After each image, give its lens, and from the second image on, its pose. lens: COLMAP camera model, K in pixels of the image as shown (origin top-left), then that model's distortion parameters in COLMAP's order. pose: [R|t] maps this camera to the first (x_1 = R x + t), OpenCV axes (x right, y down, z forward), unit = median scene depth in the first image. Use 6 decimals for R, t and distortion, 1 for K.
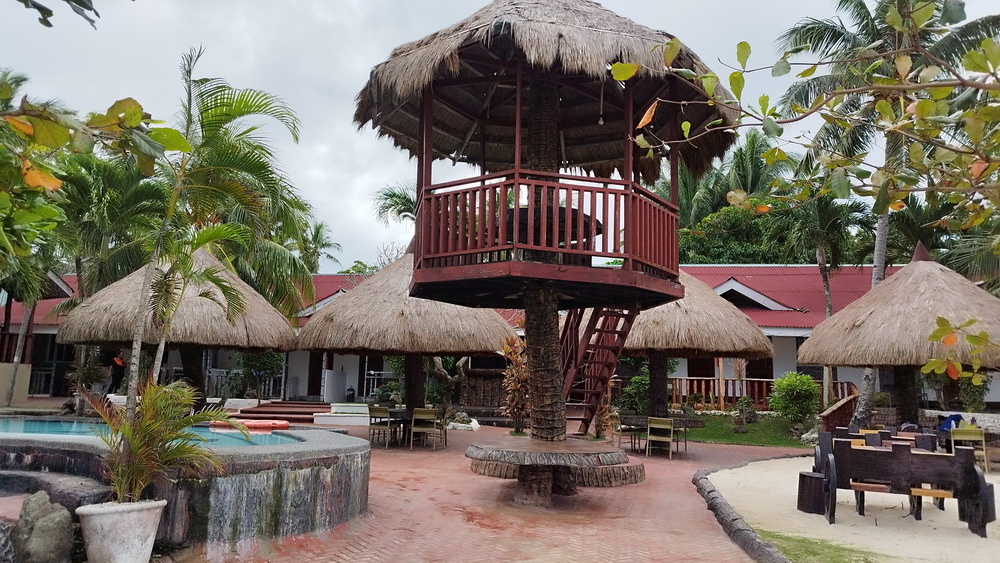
lens RADIAL K [[738.2, 0, 499.3], [0, 738.2, 279.1], [0, 0, 1]] dist [0.046457, 0.001561]
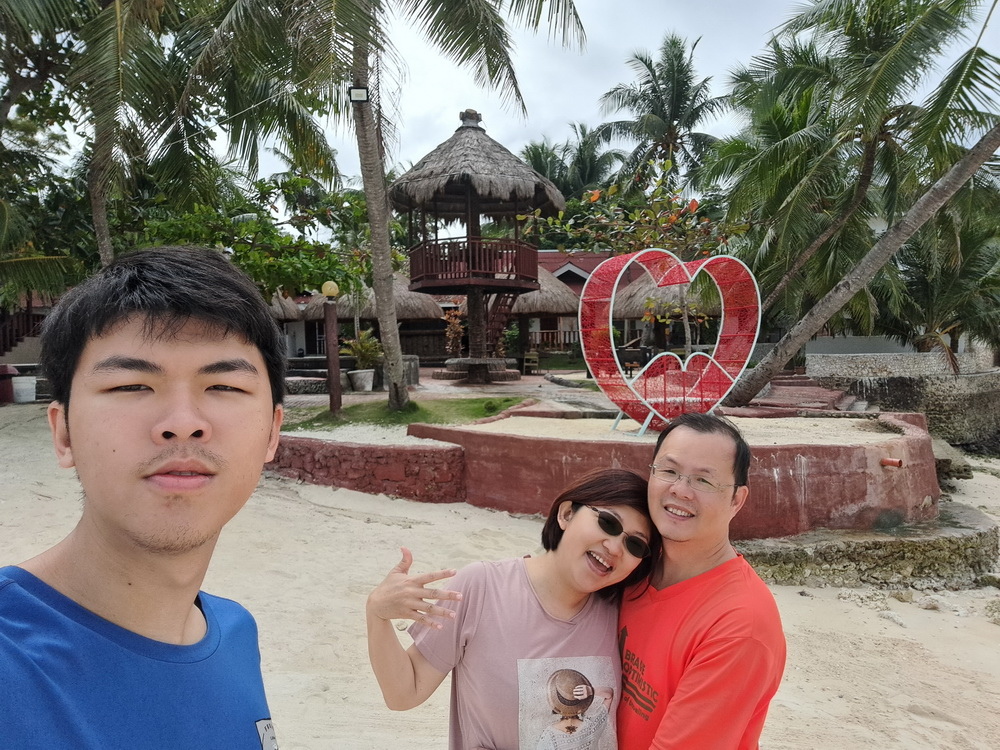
lens RADIAL K [[731.2, 0, 498.5], [0, 731.2, 375.6], [0, 0, 1]] dist [0.006433, 0.000252]
pose [[0.980148, -0.048553, 0.192231, -0.205654], [0.014030, 0.984106, 0.177025, -0.073789], [-0.197771, -0.170814, 0.965251, -0.750608]]
